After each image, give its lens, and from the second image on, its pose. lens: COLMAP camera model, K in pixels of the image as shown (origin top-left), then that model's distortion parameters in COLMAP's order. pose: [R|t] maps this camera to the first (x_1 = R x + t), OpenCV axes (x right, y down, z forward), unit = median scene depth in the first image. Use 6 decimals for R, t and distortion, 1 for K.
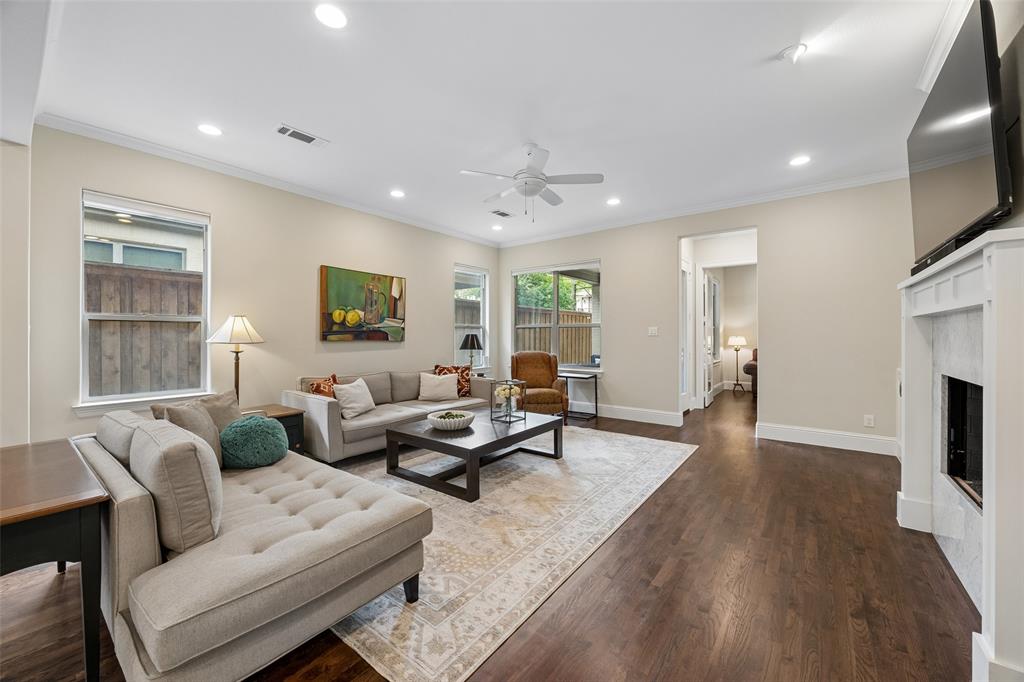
lens RADIAL K [[386.2, 0, 515.9], [0, 386.2, 334.0], [0, 0, 1]] dist [-0.004143, 0.000559]
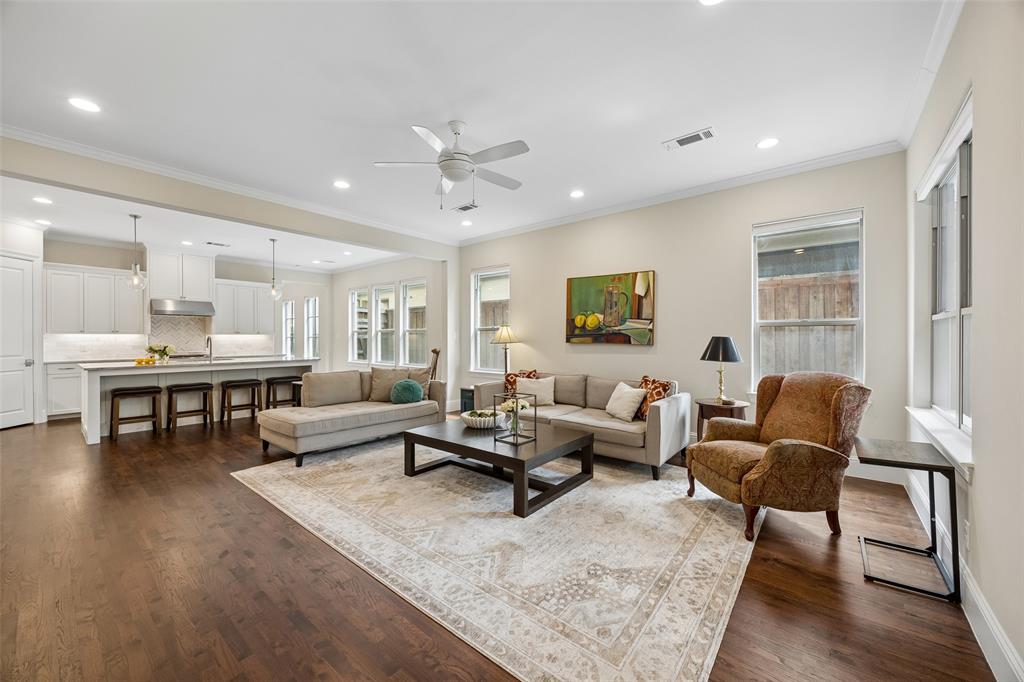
lens RADIAL K [[386.2, 0, 507.5], [0, 386.2, 341.8], [0, 0, 1]] dist [-0.004143, 0.000559]
pose [[-0.021271, 0.007705, -0.999744, 0.639077], [0.000675, 0.999970, 0.007693, 0.005052], [0.999774, -0.000511, -0.021275, 0.793921]]
